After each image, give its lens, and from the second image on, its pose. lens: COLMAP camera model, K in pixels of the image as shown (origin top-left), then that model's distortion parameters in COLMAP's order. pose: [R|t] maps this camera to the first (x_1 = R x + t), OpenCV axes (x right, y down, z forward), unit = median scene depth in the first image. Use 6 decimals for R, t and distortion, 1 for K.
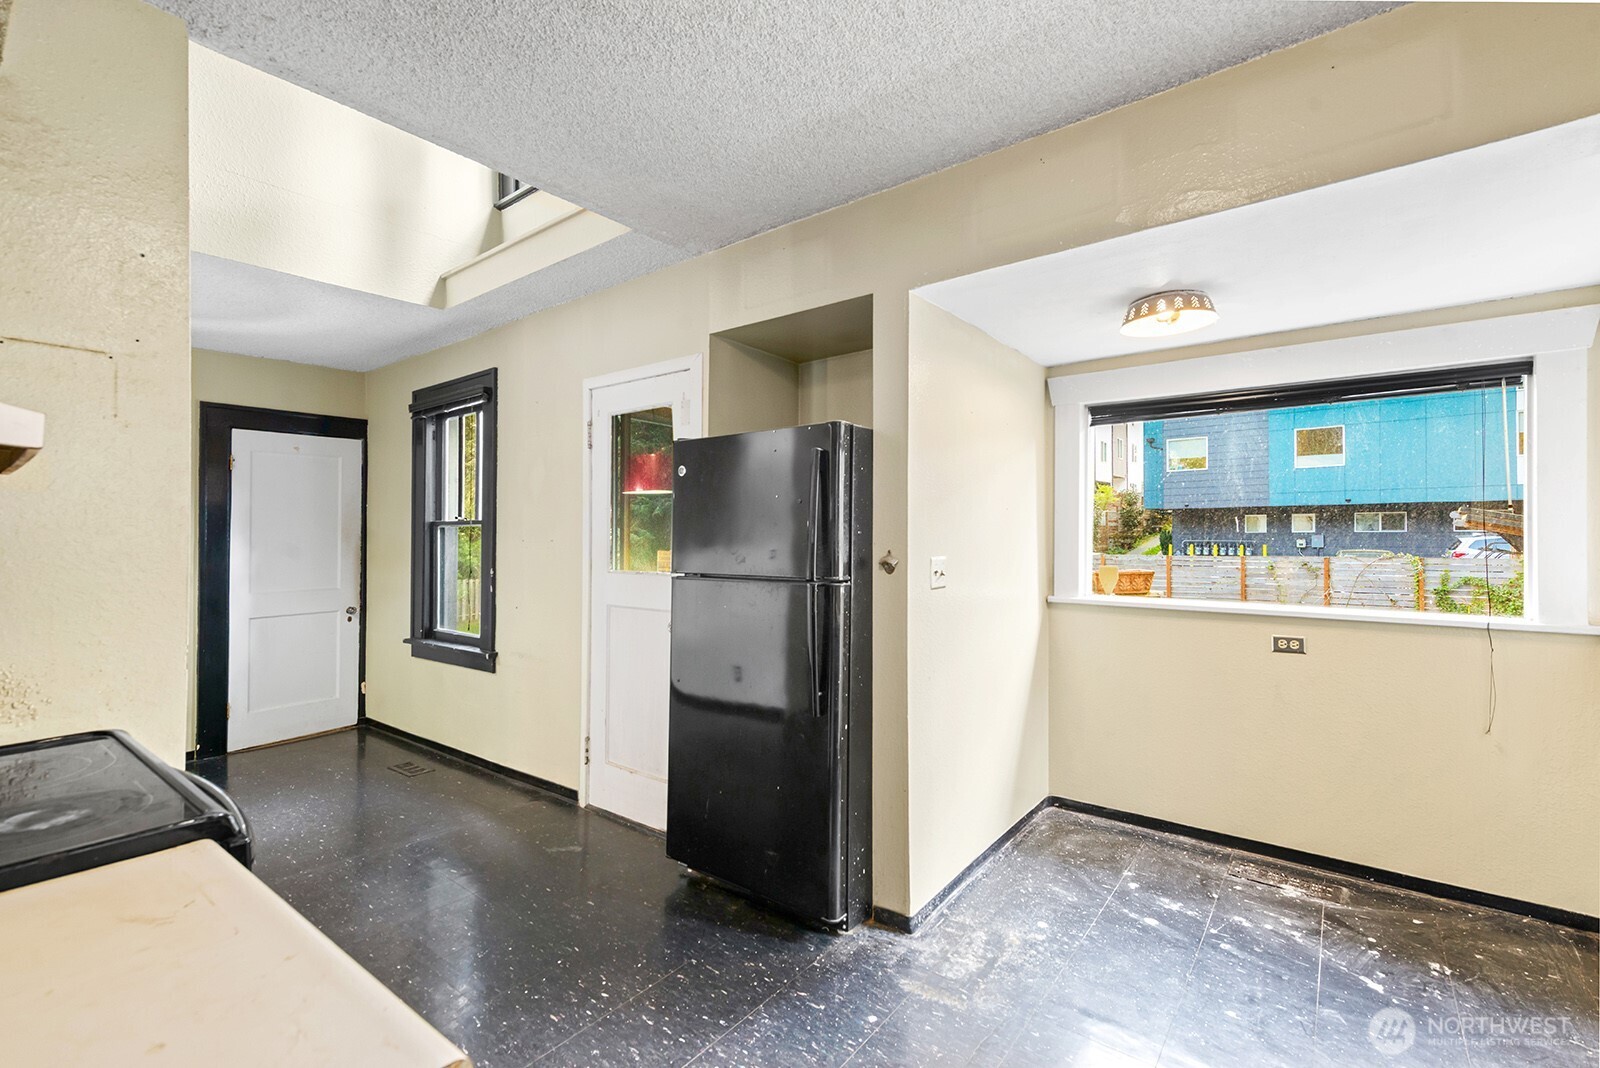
lens RADIAL K [[699.4, 0, 805.8], [0, 699.4, 506.9], [0, 0, 1]] dist [0.007120, -0.001000]
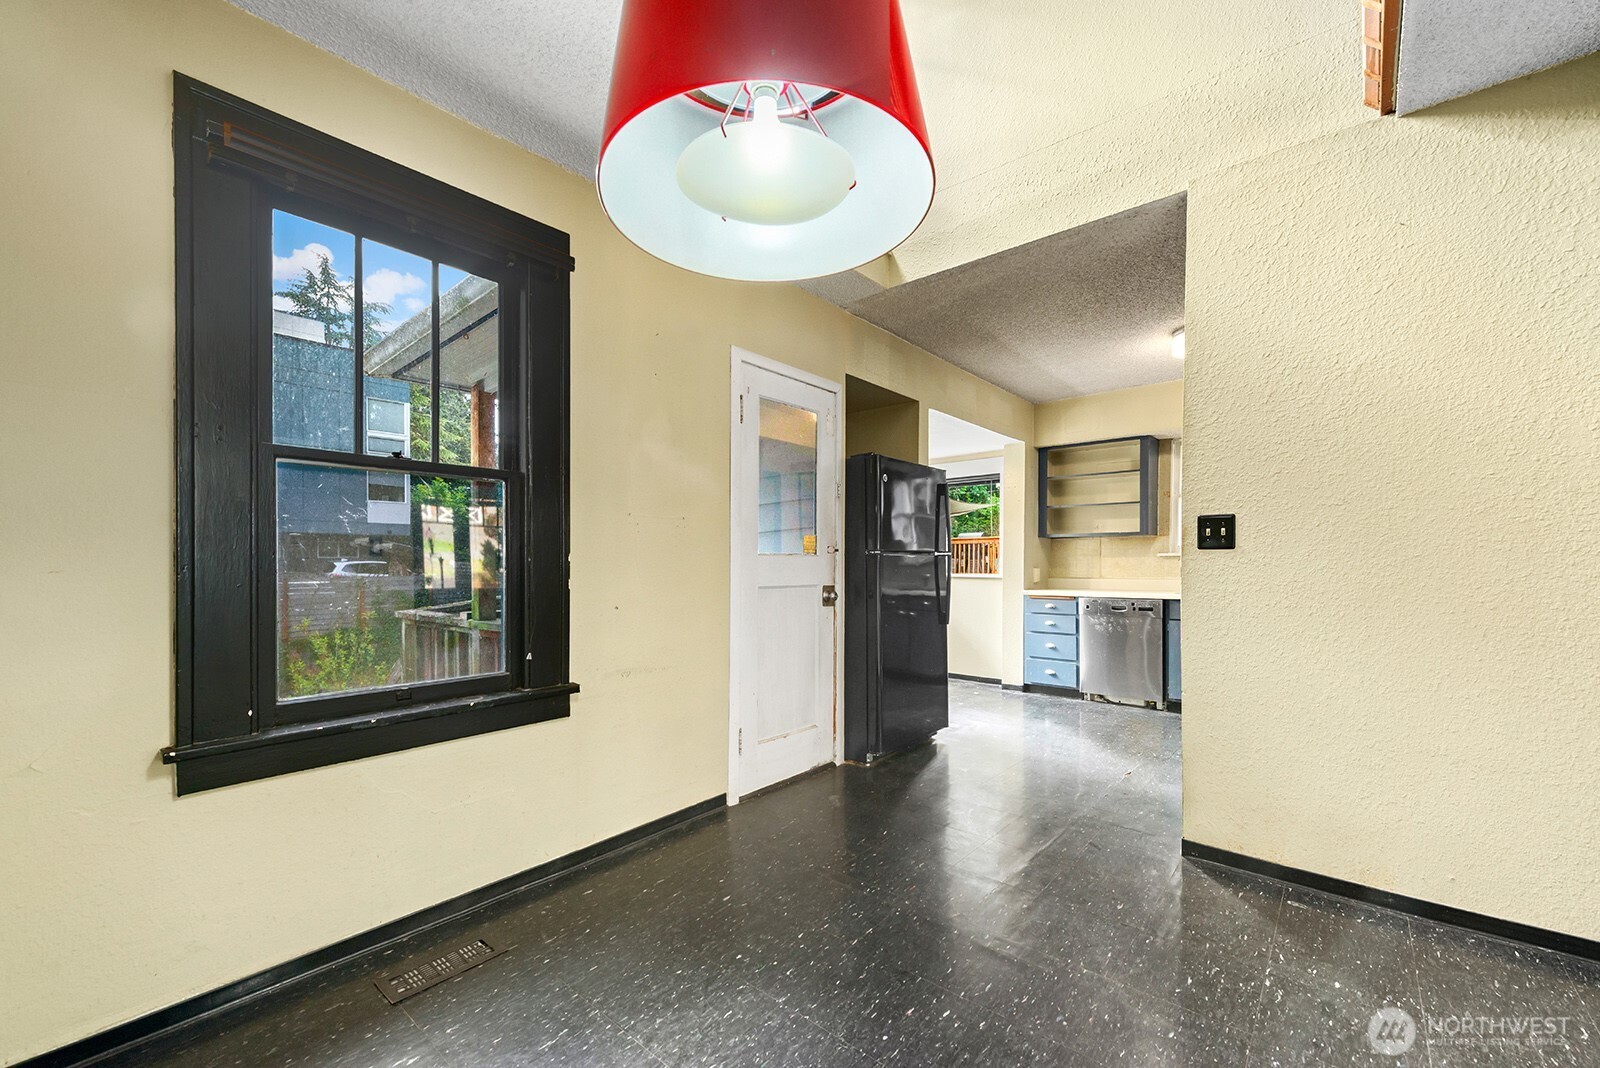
lens RADIAL K [[639.9, 0, 790.3], [0, 639.9, 561.8], [0, 0, 1]] dist [0.009452, -0.000469]
pose [[0.065979, 0.008553, 0.997784, -1.506655], [-0.043848, 0.999022, -0.005664, 0.136469], [-0.996857, -0.043377, 0.066289, 1.137188]]
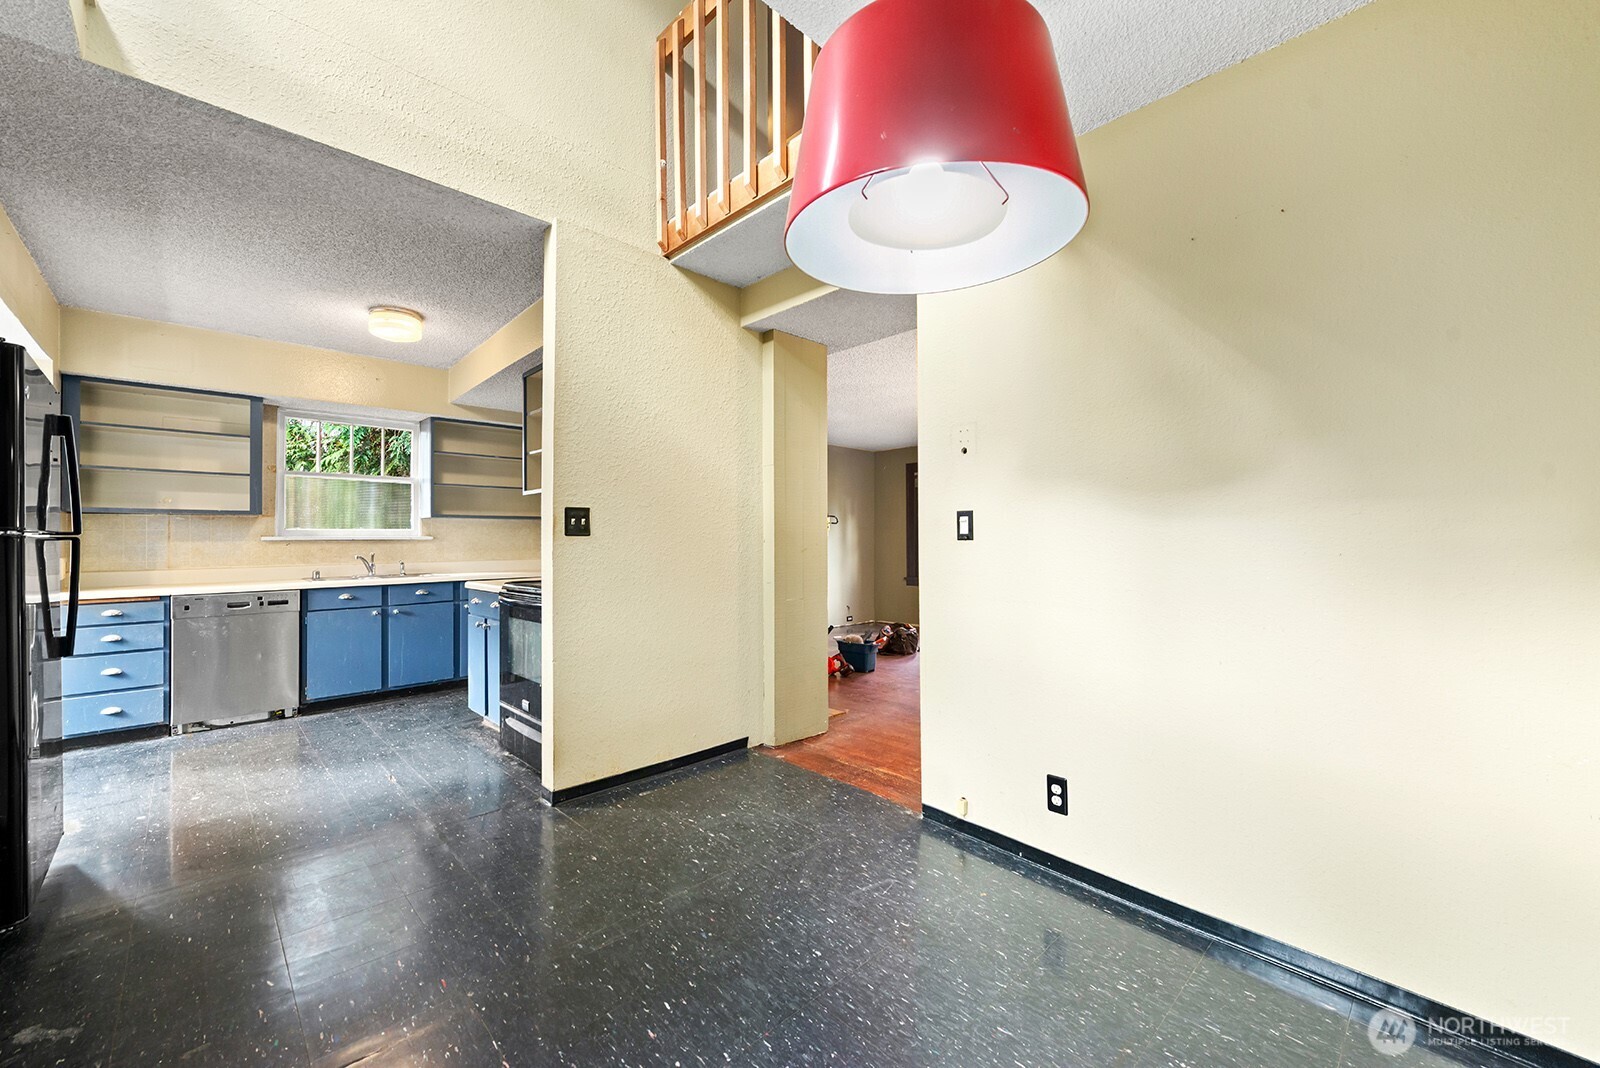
lens RADIAL K [[639.9, 0, 807.4], [0, 639.9, 530.0], [0, 0, 1]] dist [0.009452, -0.000469]
pose [[-0.989369, 0.016459, 0.144492, -1.117974], [0.007514, 0.998033, -0.062235, 0.147592], [-0.145233, -0.060487, -0.987547, 1.604967]]
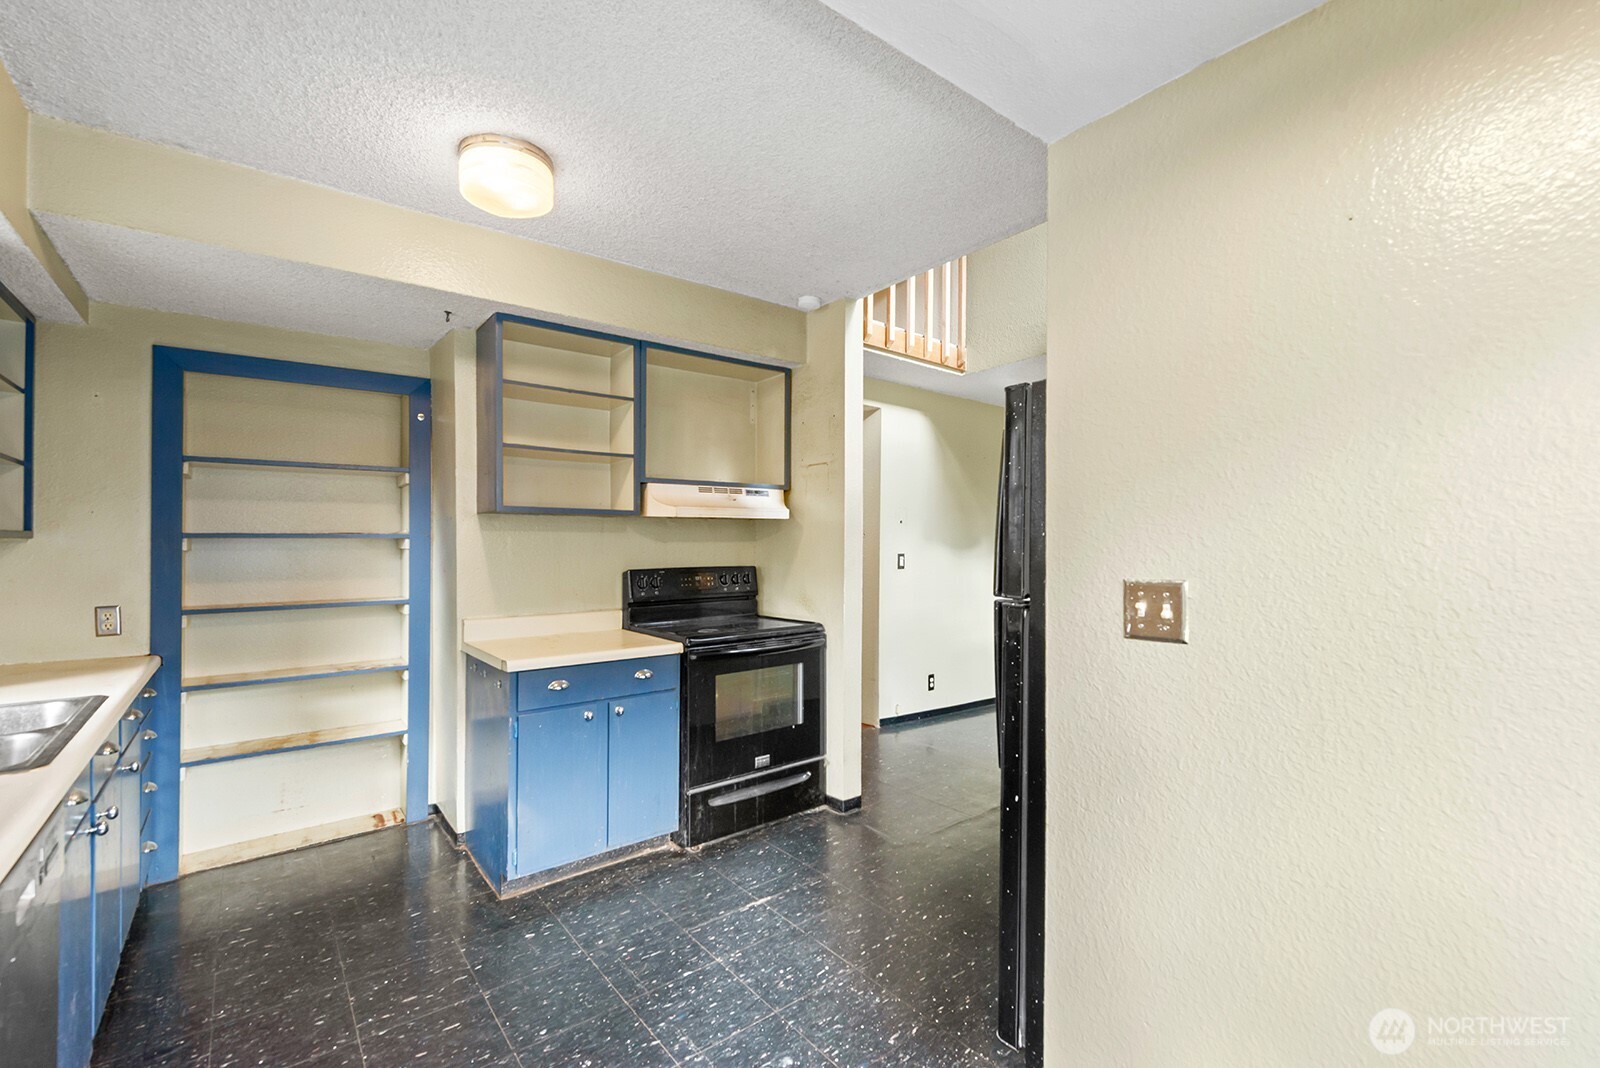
lens RADIAL K [[699.4, 0, 813.3], [0, 699.4, 540.3], [0, 0, 1]] dist [0.007120, -0.001000]
pose [[-0.225354, 0.005524, -0.974261, 0.727857], [0.042449, 0.999090, -0.004154, 0.025073], [0.973352, -0.042292, -0.225383, 0.855520]]
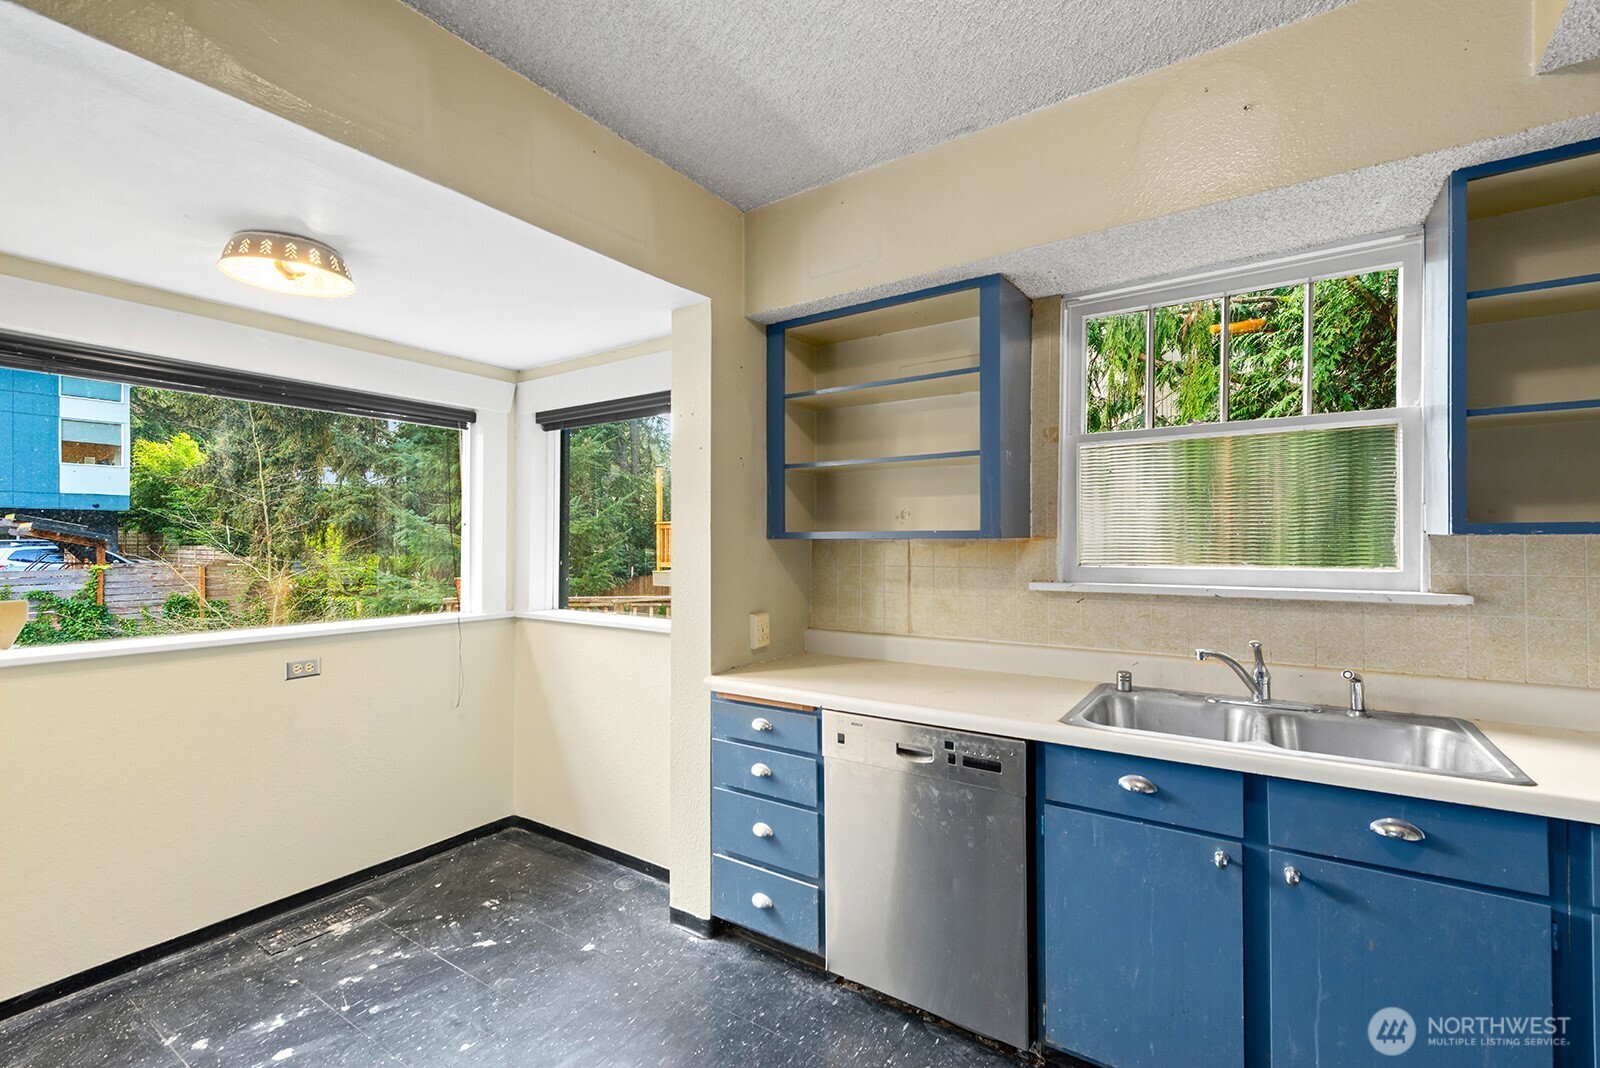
lens RADIAL K [[699.4, 0, 800.0], [0, 699.4, 535.7], [0, 0, 1]] dist [0.007120, -0.001000]
pose [[-0.061222, 0.012089, 0.998051, -0.293123], [-0.038538, 0.999152, -0.014466, 0.014384], [-0.997380, -0.039348, -0.060704, 0.472949]]
